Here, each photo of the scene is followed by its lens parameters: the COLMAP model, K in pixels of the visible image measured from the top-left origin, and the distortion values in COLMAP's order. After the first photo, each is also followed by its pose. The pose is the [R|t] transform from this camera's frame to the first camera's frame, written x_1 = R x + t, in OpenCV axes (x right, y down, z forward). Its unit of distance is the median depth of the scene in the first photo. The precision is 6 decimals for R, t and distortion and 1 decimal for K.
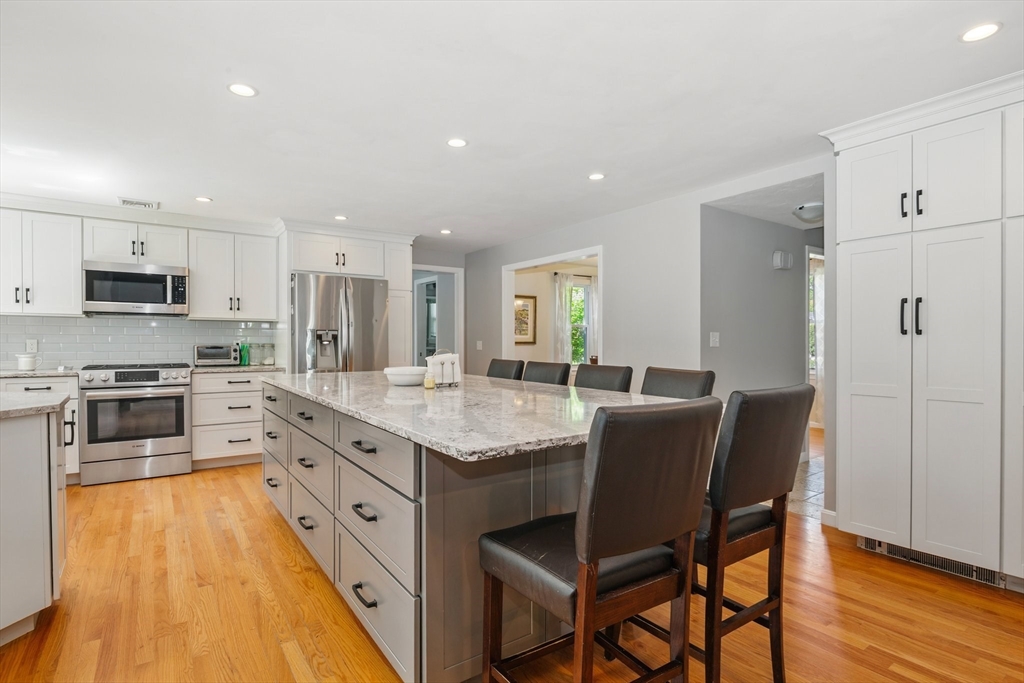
lens RADIAL K [[506.7, 0, 511.4], [0, 506.7, 348.2], [0, 0, 1]] dist [-0.011233, -0.003650]
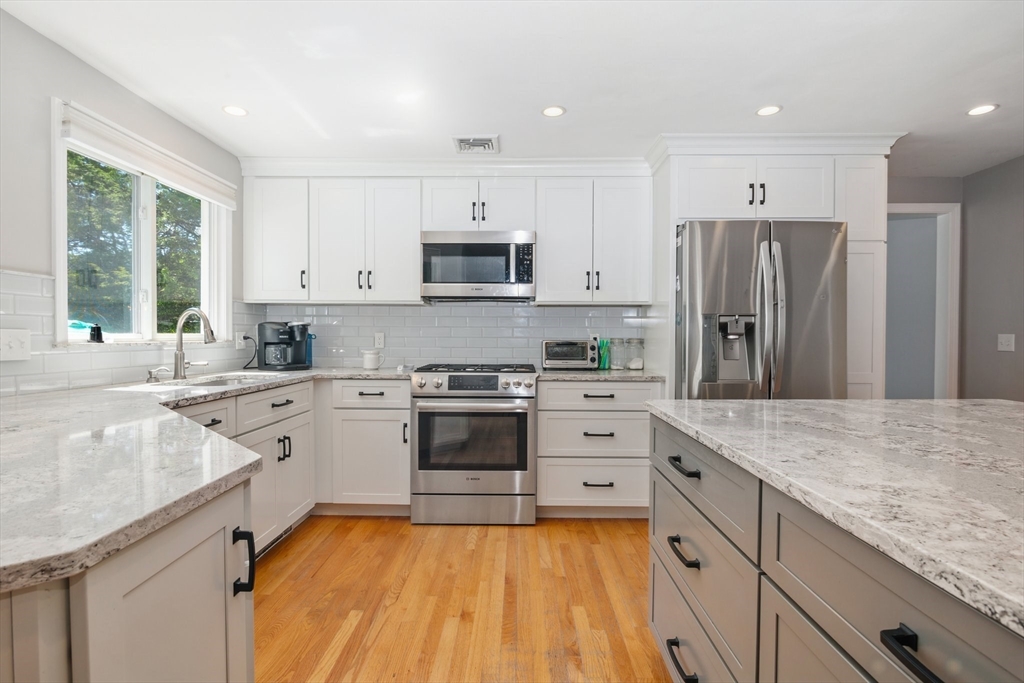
lens RADIAL K [[506.7, 0, 512.1], [0, 506.7, 342.8], [0, 0, 1]] dist [-0.011233, -0.003650]
pose [[0.803977, 0.007721, -0.594610, -0.242368], [-0.009604, 0.999954, -0.000002, -0.001844], [0.594582, 0.005712, 0.804014, 0.408243]]
